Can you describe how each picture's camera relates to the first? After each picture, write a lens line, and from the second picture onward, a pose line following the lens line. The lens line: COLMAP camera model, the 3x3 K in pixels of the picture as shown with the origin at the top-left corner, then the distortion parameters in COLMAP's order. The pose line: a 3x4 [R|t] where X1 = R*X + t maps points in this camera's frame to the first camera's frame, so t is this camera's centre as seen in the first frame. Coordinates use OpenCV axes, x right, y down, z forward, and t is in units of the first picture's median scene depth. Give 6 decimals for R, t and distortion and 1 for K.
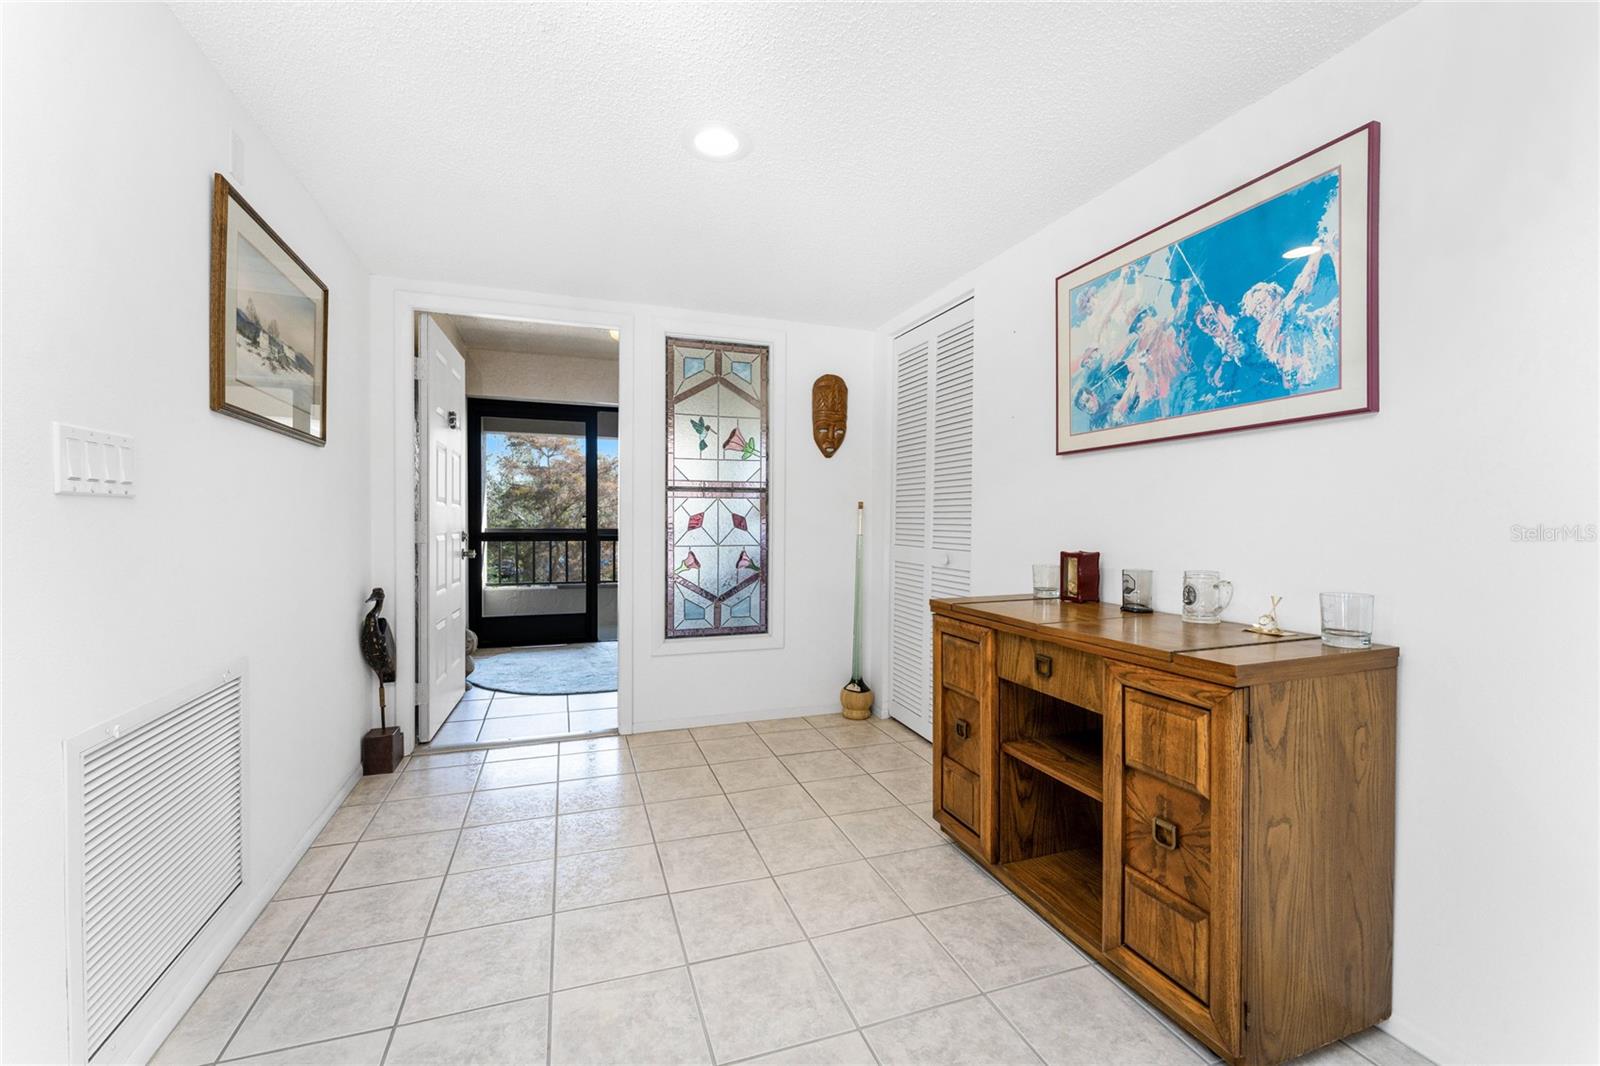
lens RADIAL K [[670.1, 0, 793.3], [0, 670.1, 526.3], [0, 0, 1]] dist [0.001145, -0.000269]
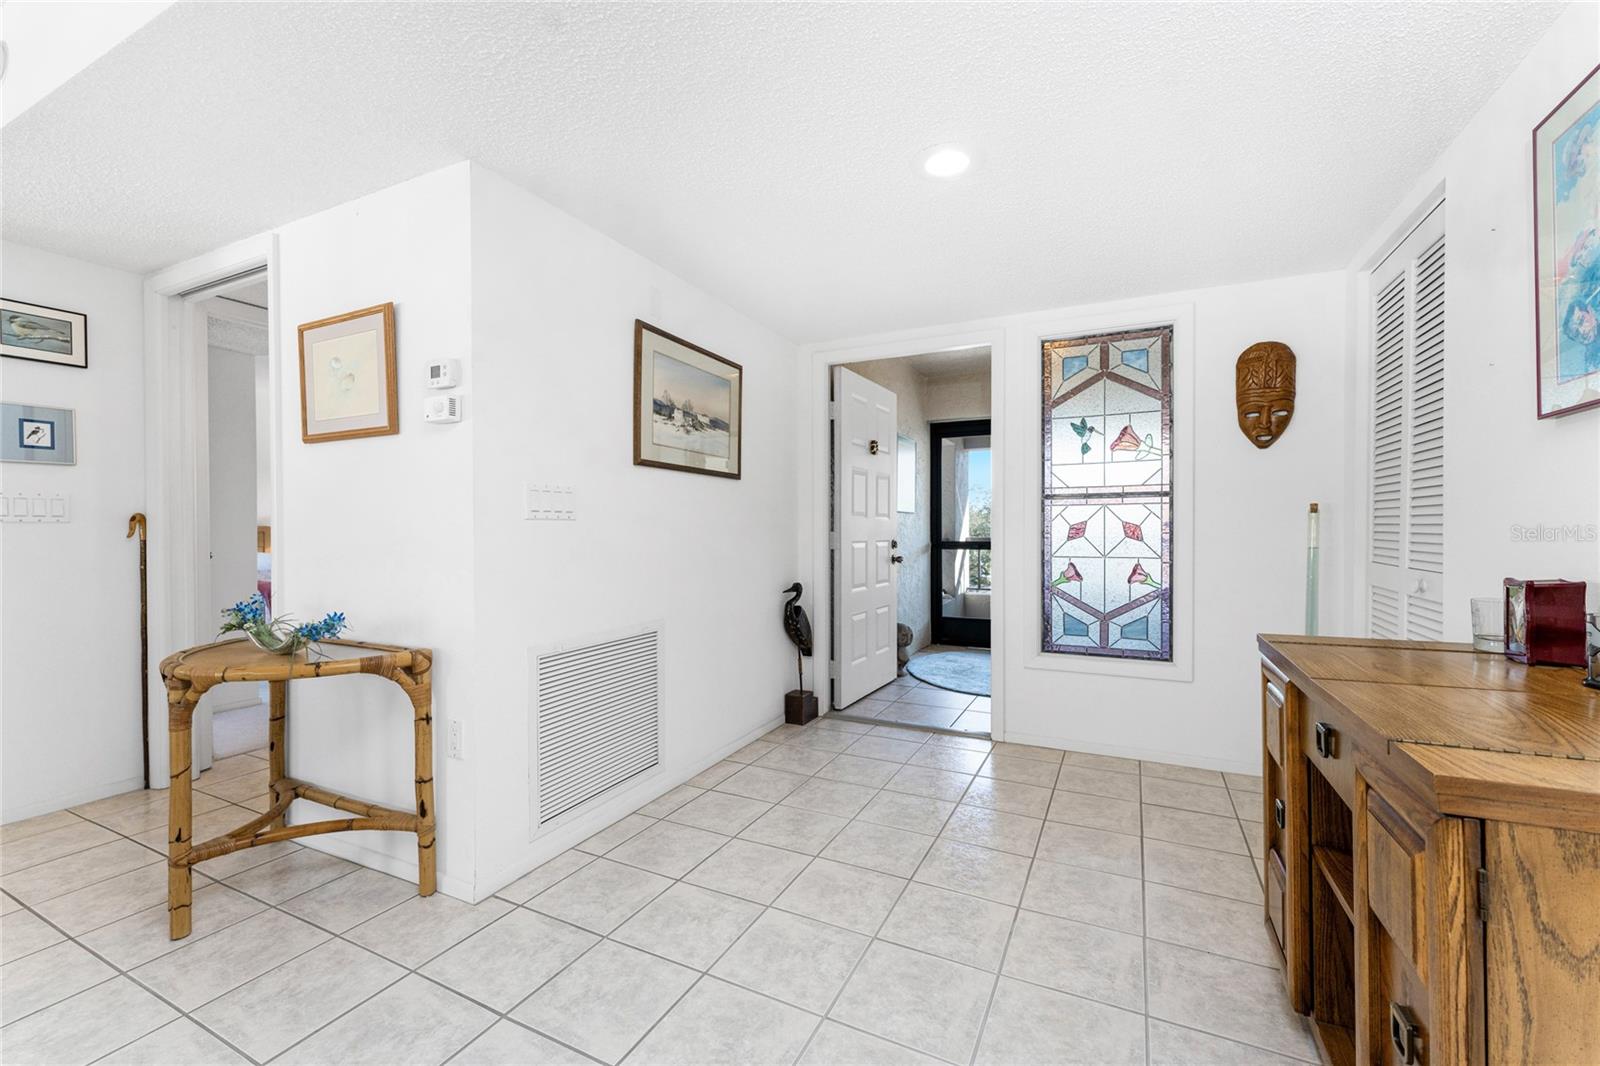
lens RADIAL K [[670.1, 0, 793.3], [0, 670.1, 526.3], [0, 0, 1]] dist [0.001145, -0.000269]
pose [[0.691160, -0.009162, -0.722643, 0.259356], [-0.000616, 0.999912, -0.013266, -0.000757], [0.722701, 0.009615, 0.691094, 0.068251]]
